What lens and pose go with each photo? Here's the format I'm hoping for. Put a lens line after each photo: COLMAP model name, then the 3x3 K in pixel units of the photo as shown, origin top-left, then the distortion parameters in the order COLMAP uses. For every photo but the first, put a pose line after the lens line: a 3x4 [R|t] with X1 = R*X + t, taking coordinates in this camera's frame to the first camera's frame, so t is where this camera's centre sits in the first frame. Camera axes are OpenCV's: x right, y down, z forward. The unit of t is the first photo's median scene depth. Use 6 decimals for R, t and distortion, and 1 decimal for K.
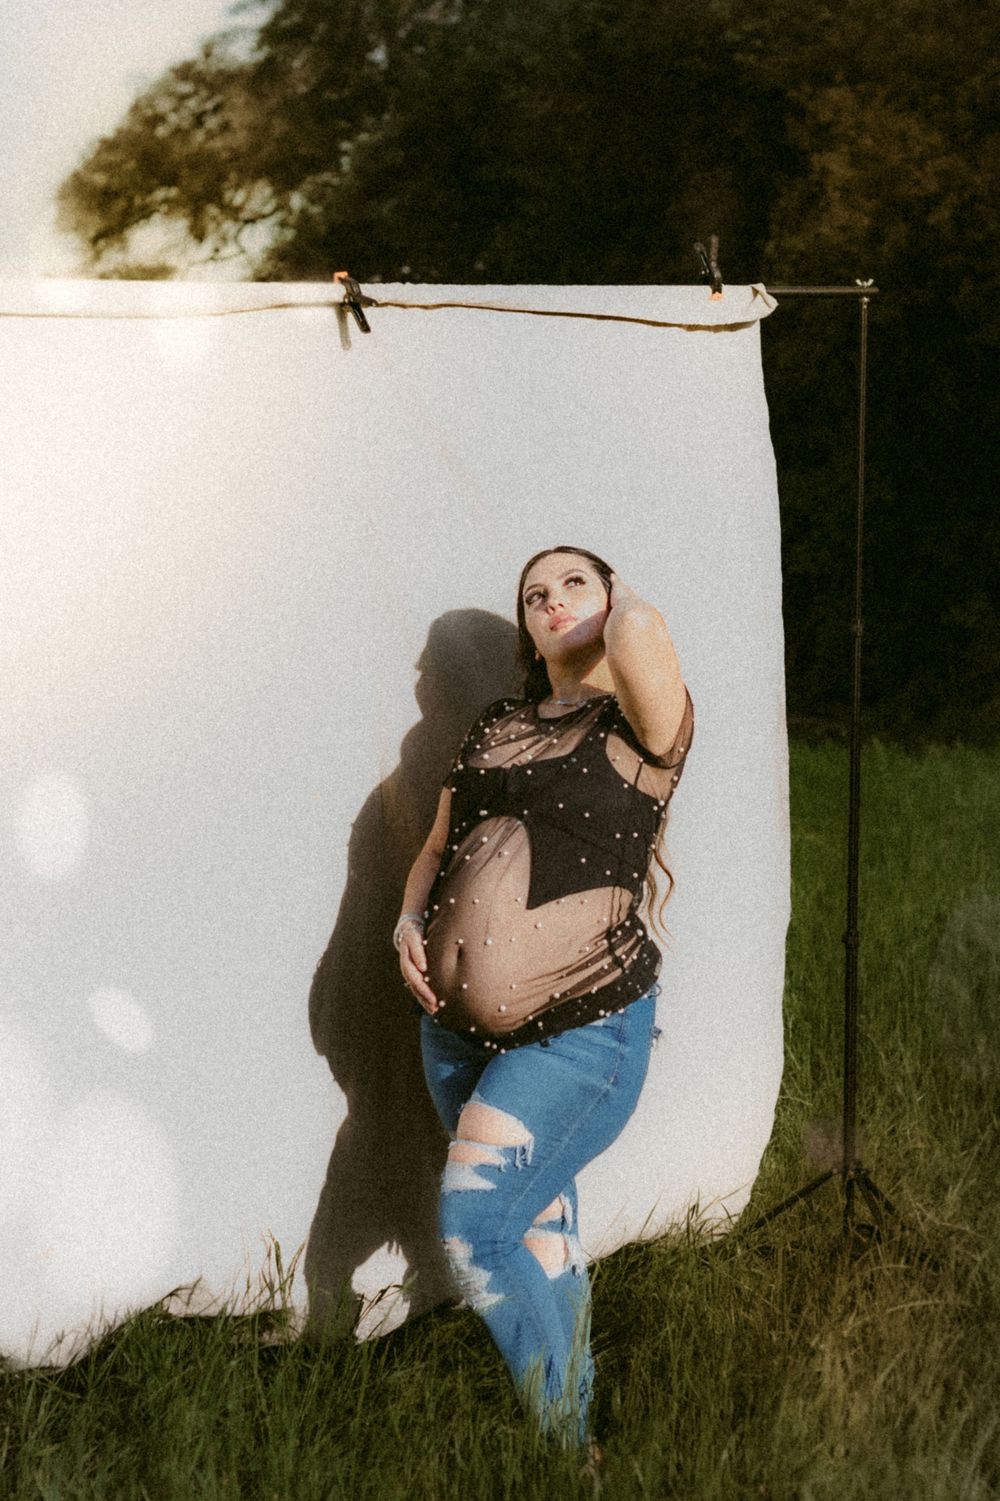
lens RADIAL K [[2617.0, 0, 500.0], [0, 2617.0, 750.5], [0, 0, 1]] dist [-0.048341, -0.165096]
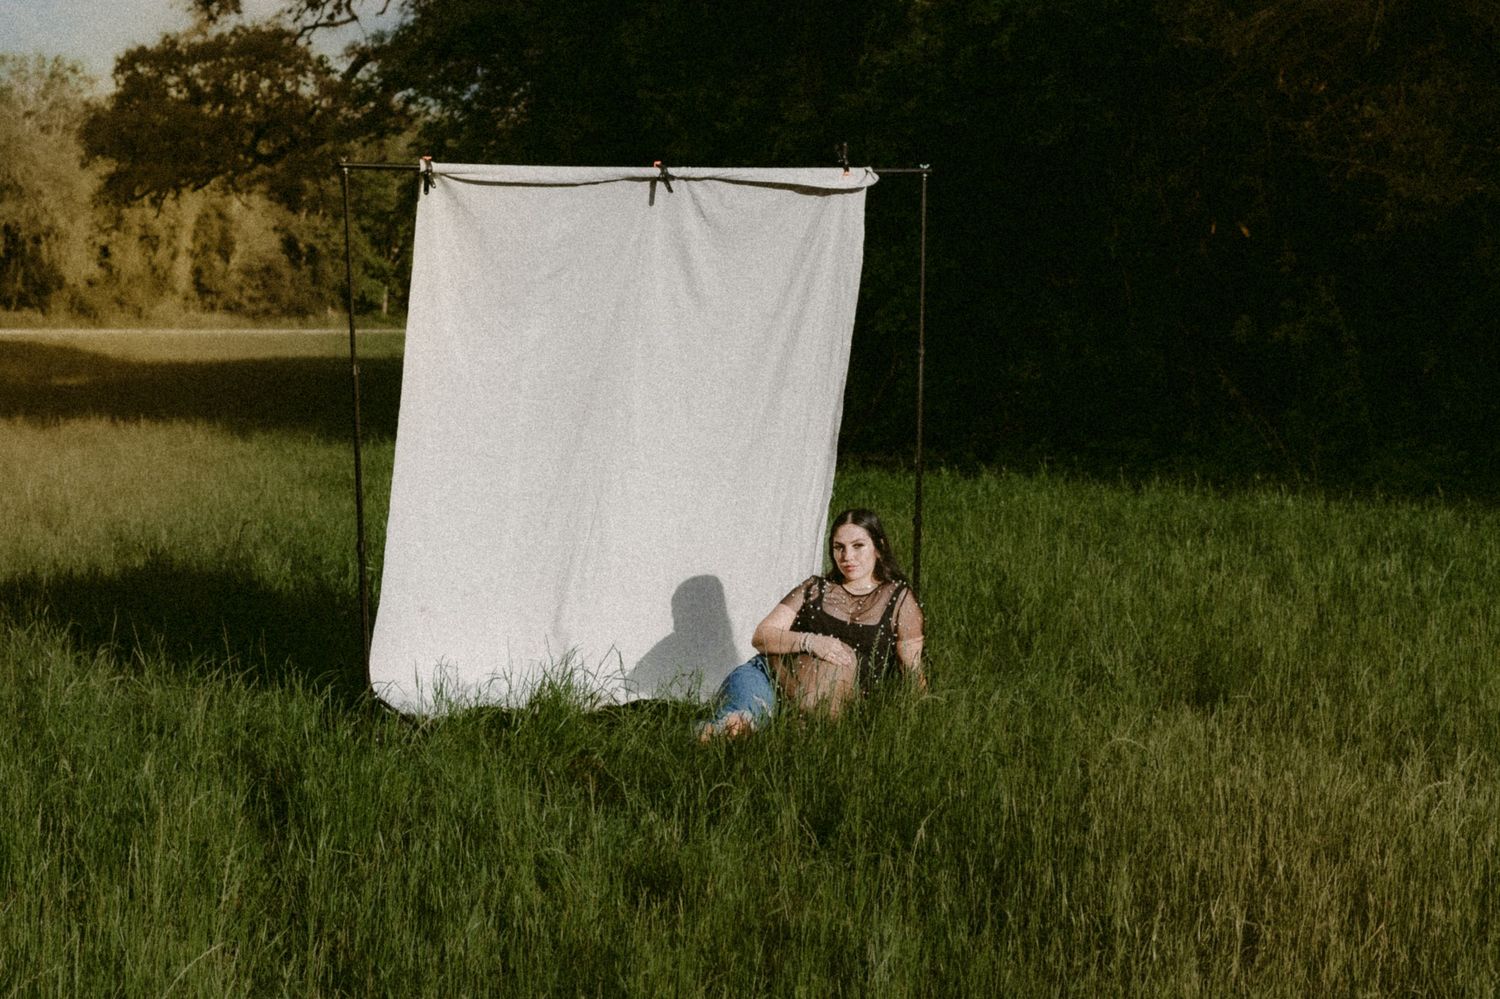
lens RADIAL K [[2540.7, 0, 750.0], [0, 2540.7, 499.5], [0, 0, 1]] dist [-0.242708, 1.524272]
pose [[0.997837, 0.015337, 0.063924, -0.100185], [-0.015223, 0.999882, -0.002261, 0.067353], [-0.063951, 0.001283, 0.997952, -0.823268]]
